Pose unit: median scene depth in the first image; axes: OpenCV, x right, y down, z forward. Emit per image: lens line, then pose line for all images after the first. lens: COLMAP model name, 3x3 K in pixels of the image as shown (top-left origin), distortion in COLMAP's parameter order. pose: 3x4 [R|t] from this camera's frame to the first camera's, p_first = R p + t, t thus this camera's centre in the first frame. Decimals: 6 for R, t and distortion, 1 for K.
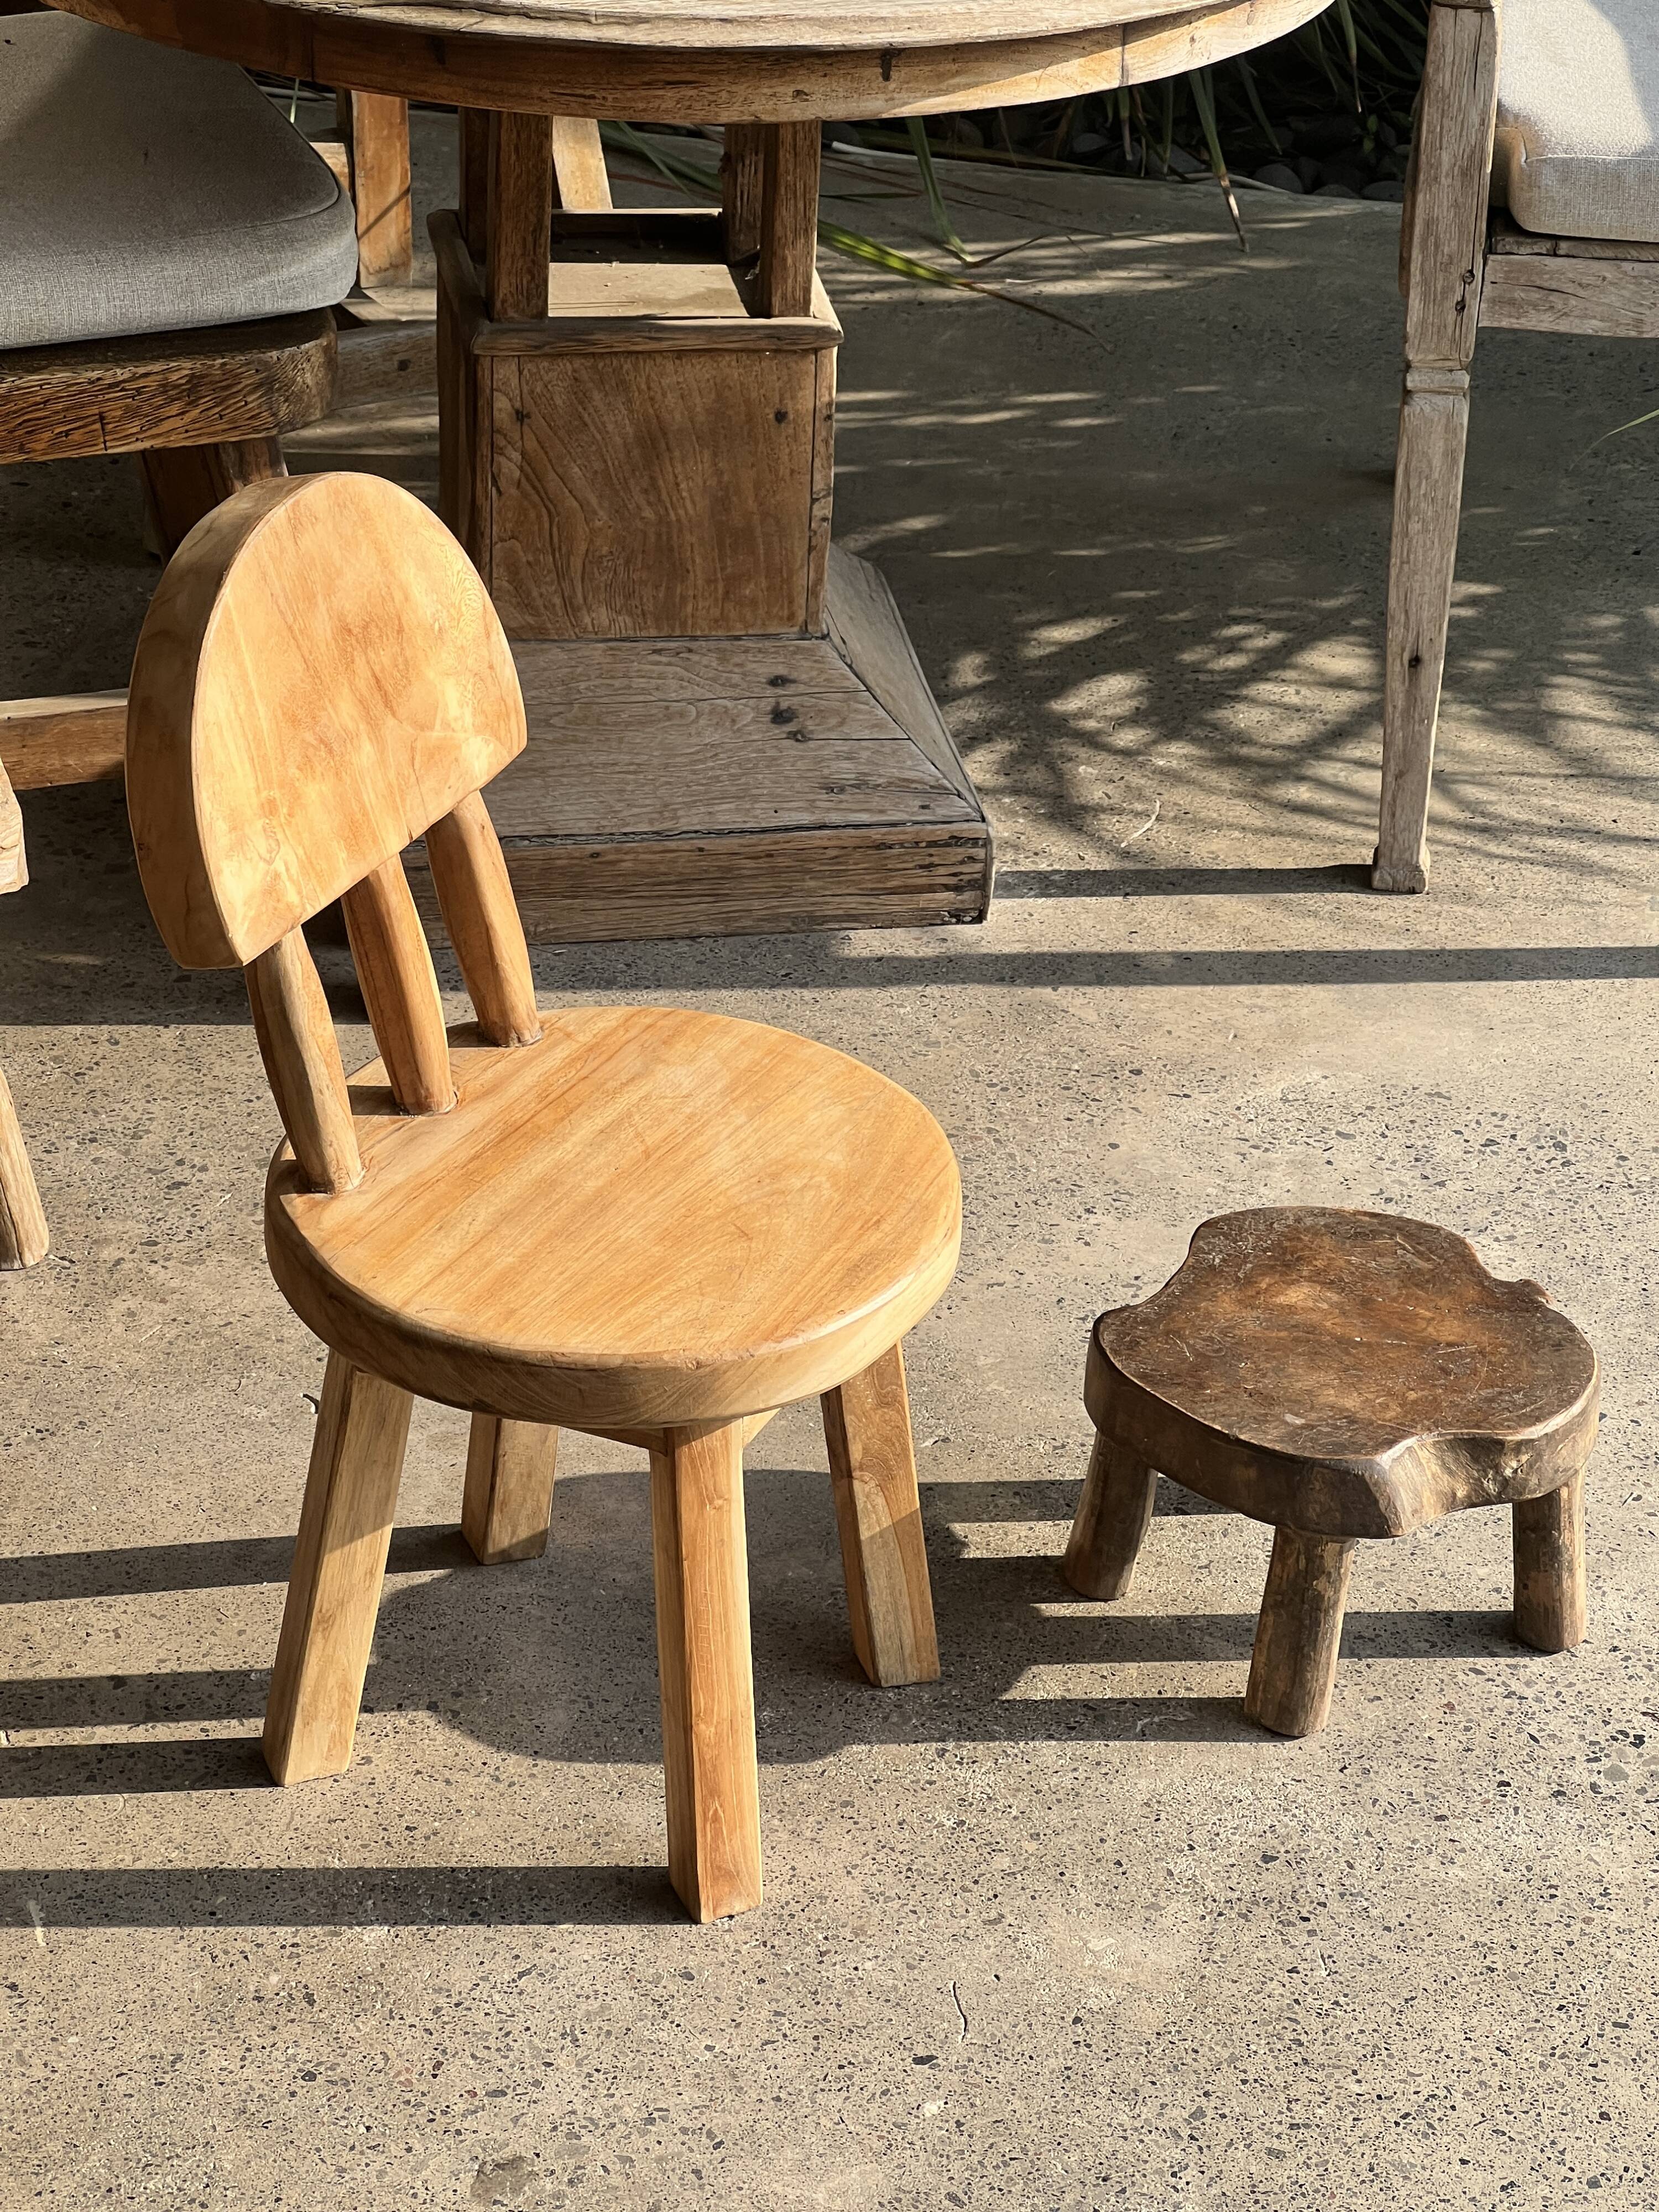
lens RADIAL K [[5013.8, 0, 818.8], [0, 5013.8, 1104.9], [0, 0, 1]] dist [0.151576, 0.000000]
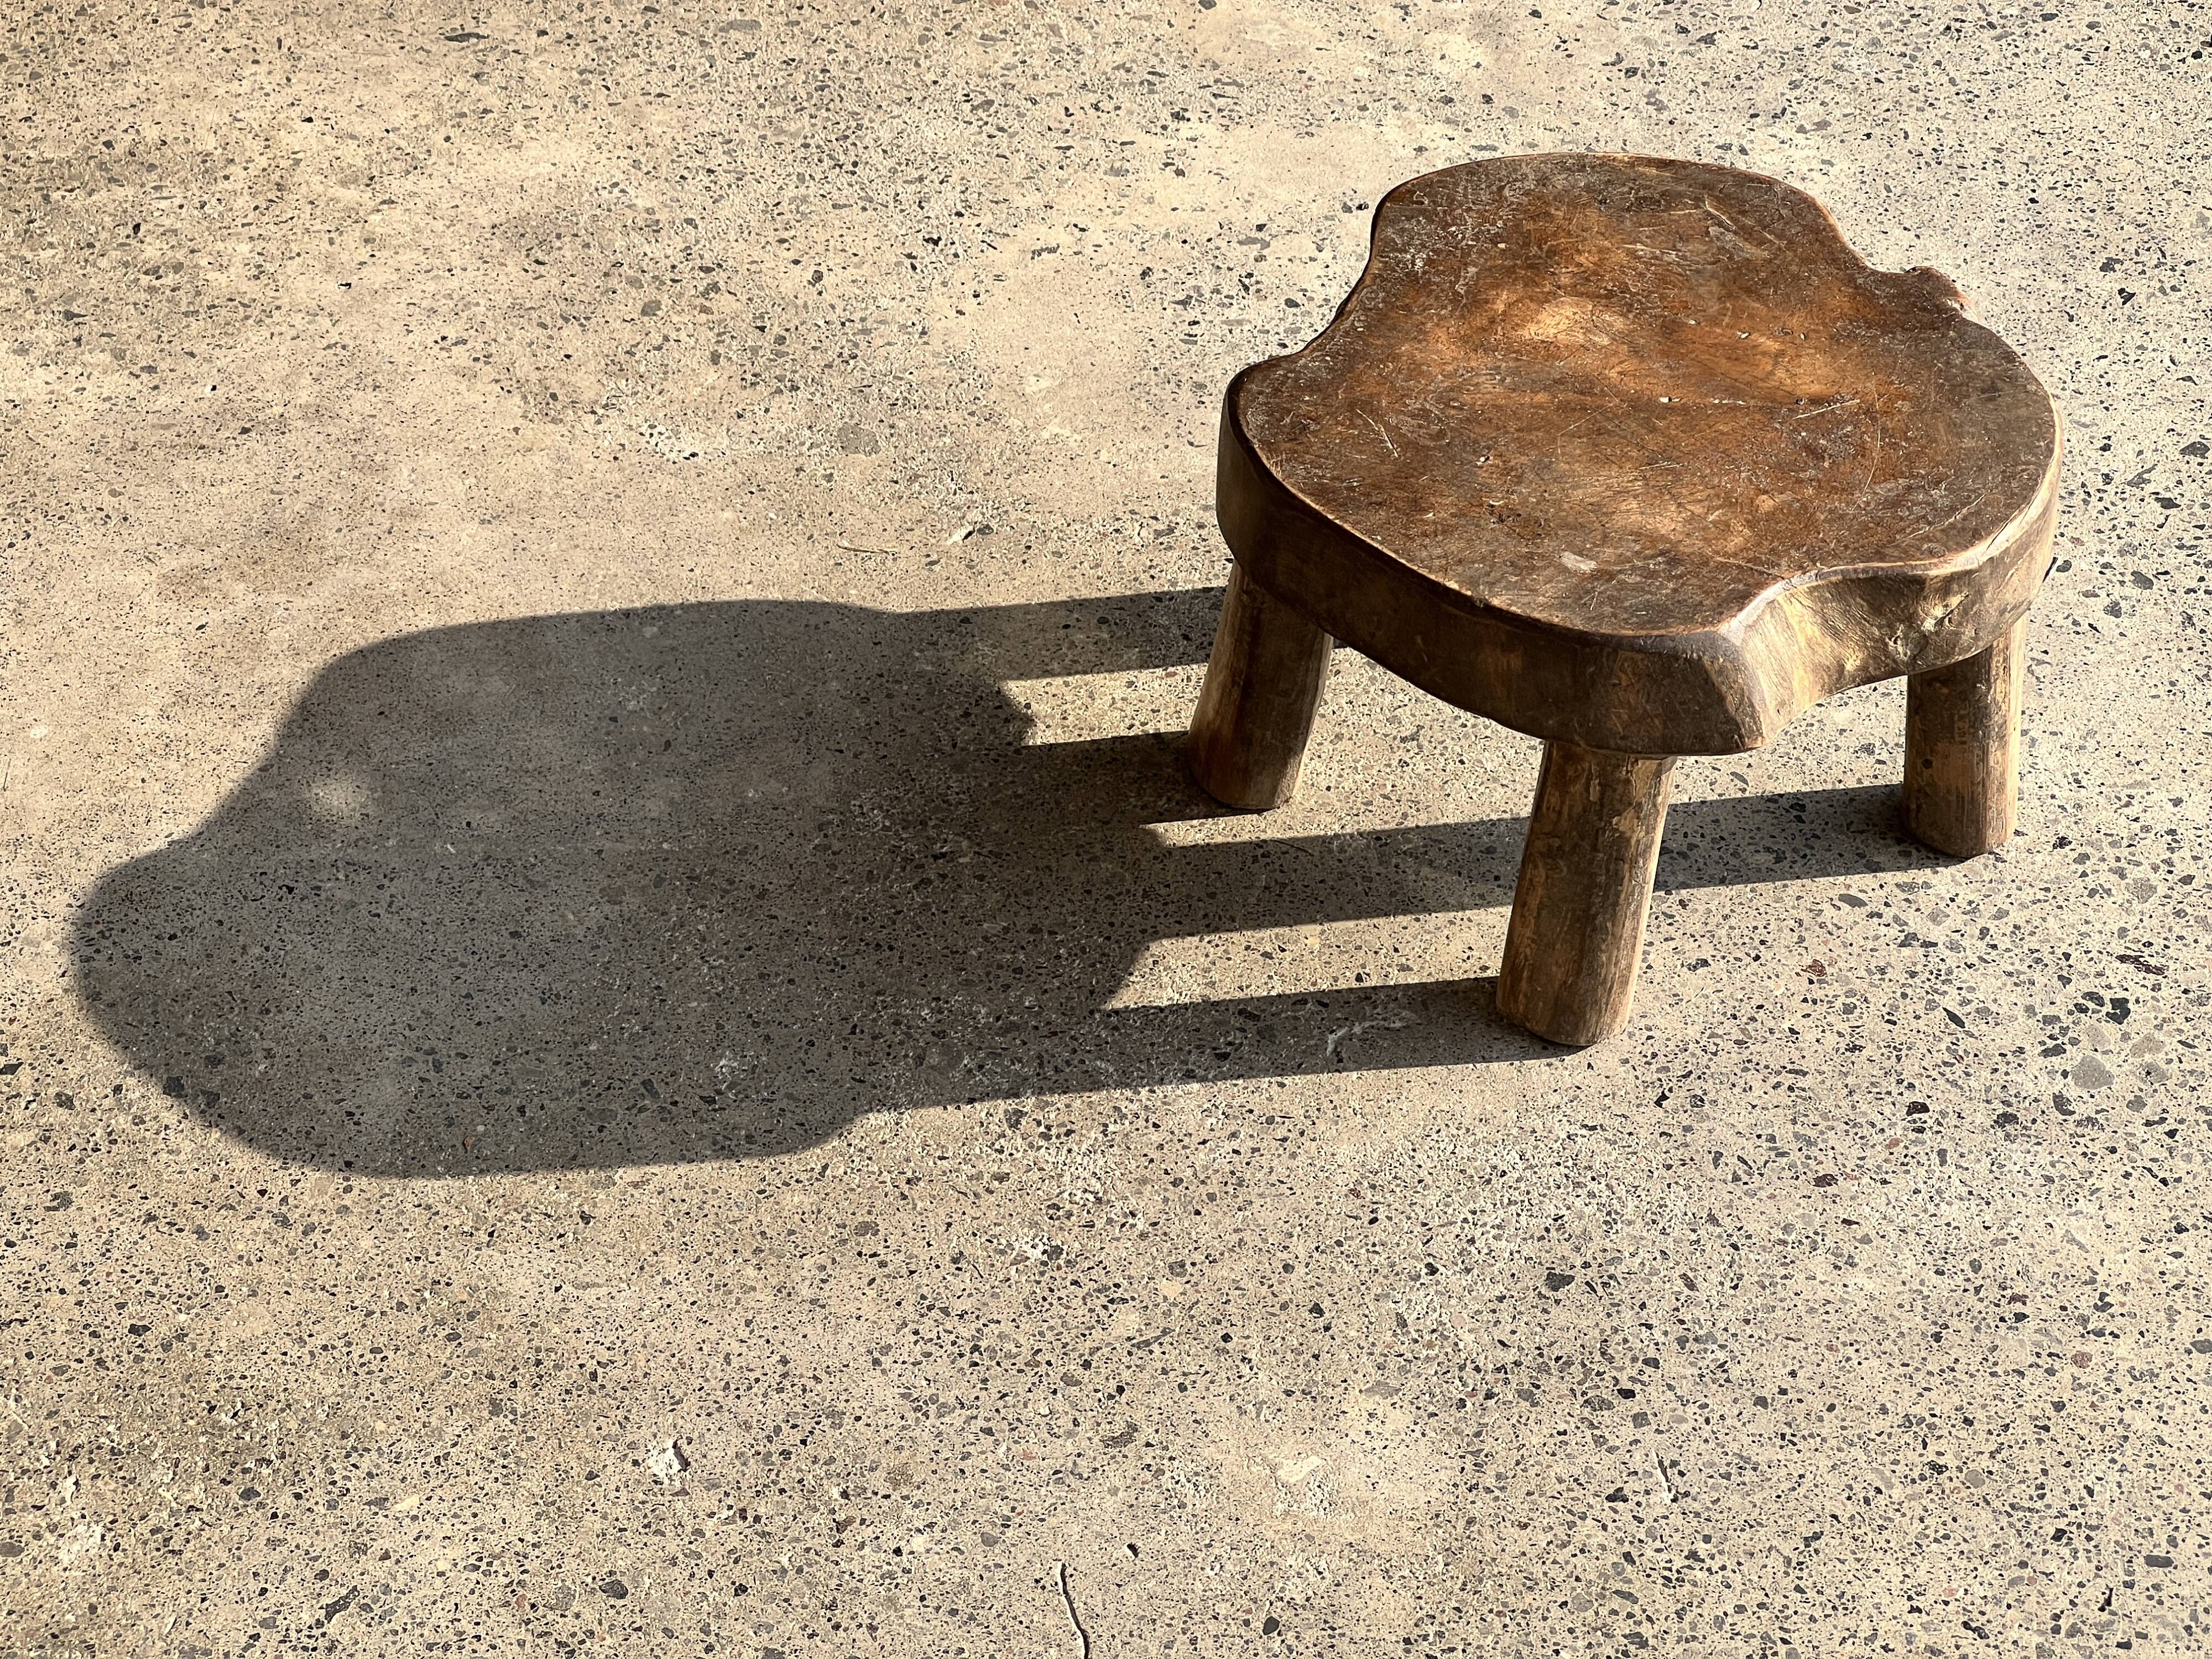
lens RADIAL K [[5013.8, 0, 1116.3], [0, 5013.8, 822.3], [0, 0, 1]] dist [0.151576, 0.000000]
pose [[0.996774, -0.058023, 0.055459, 0.004851], [0.044213, 0.973594, 0.223965, -0.043306], [-0.066989, -0.220791, 0.973018, 0.410324]]
